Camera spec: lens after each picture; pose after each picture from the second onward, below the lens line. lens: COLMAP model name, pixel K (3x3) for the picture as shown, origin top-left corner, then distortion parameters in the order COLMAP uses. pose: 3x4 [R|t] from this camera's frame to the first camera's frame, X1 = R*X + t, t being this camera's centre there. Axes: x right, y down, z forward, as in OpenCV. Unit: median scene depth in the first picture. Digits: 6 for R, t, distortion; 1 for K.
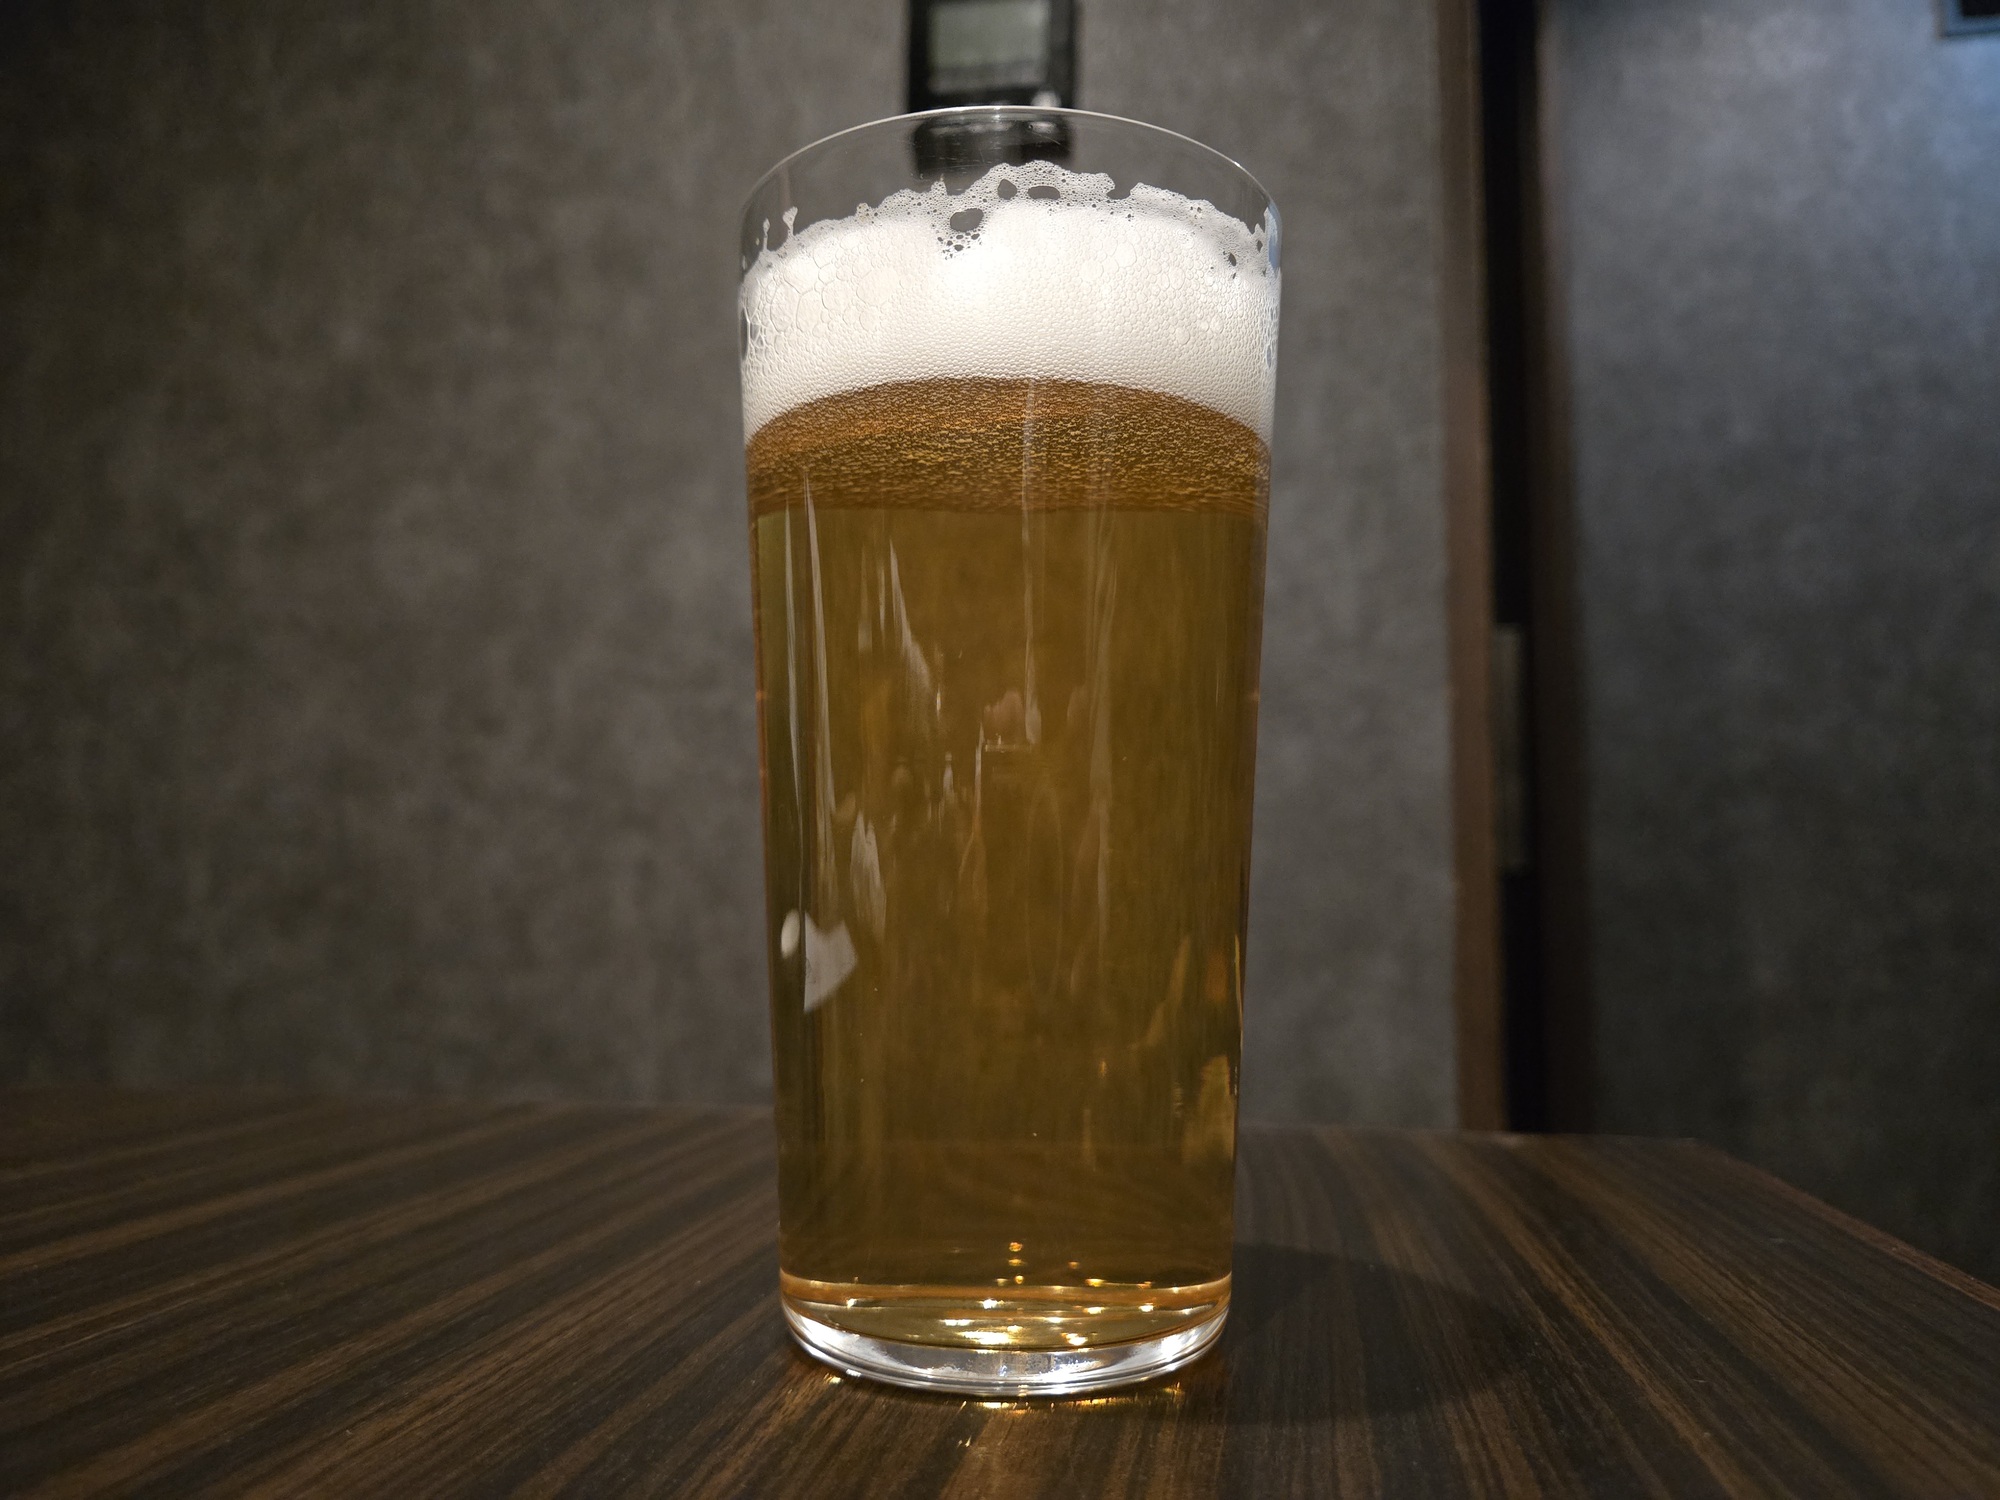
lens RADIAL K [[1448.7, 0, 988.0], [0, 1448.7, 744.2], [0, 0, 1]] dist [0.000657, -0.002809]
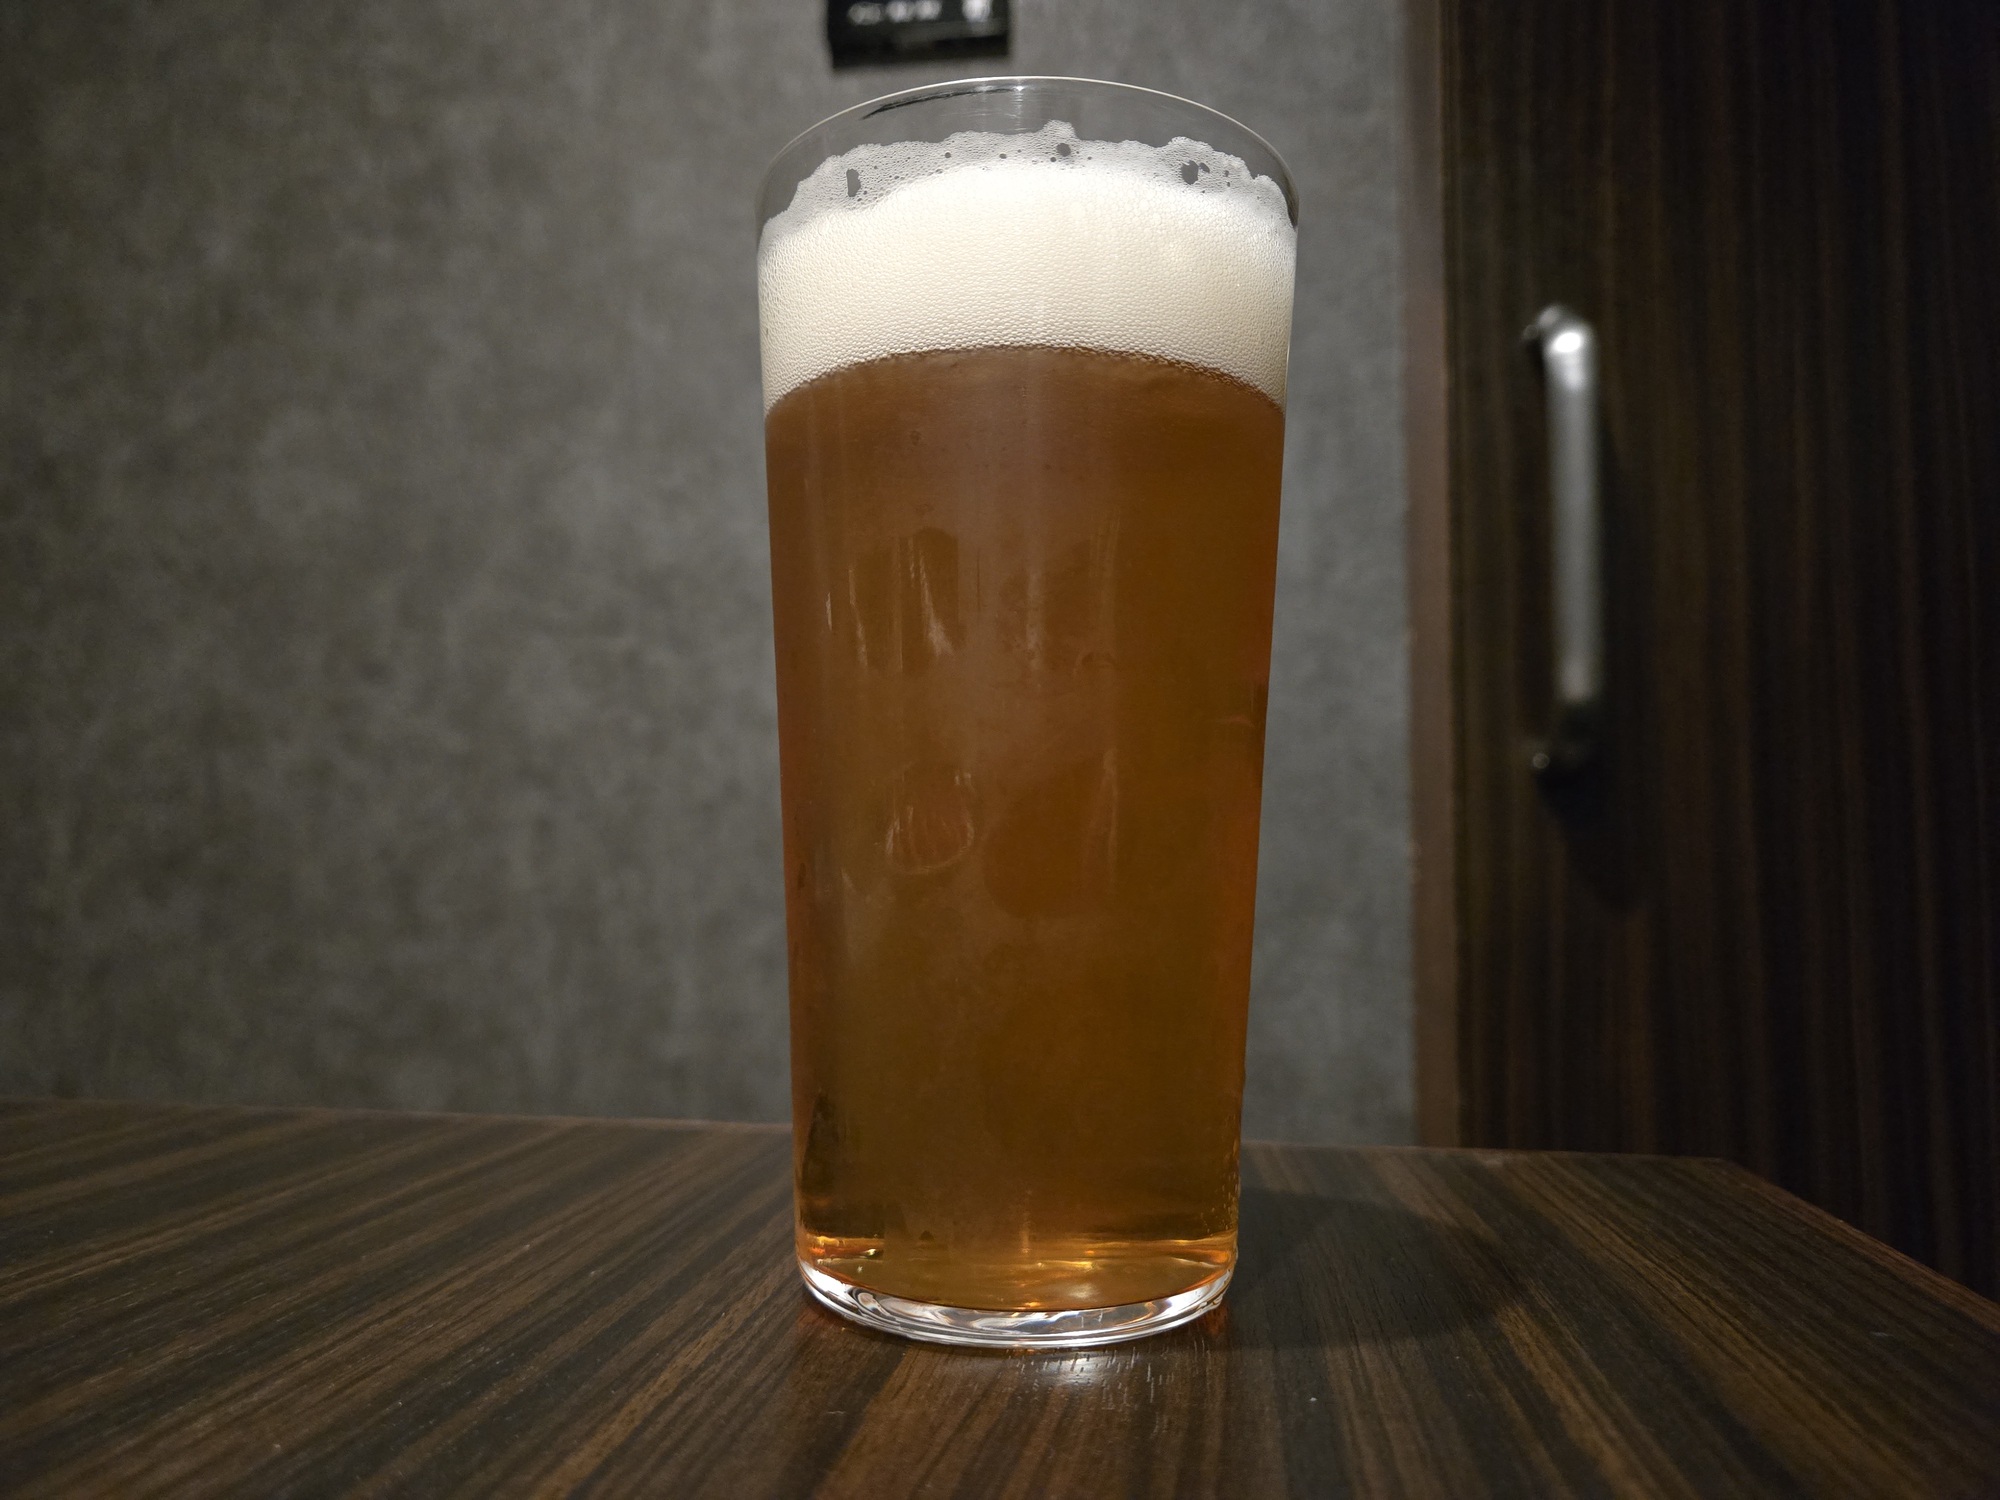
lens RADIAL K [[1370.3, 0, 1000.0], [0, 1370.3, 750.0], [0, 0, 1]] dist [0.001644, -0.017034]
pose [[0.999681, 0.001645, 0.025215, 0.032493], [-0.002282, 0.999679, 0.025249, 0.013597], [-0.025165, -0.025299, 0.999363, 0.118834]]
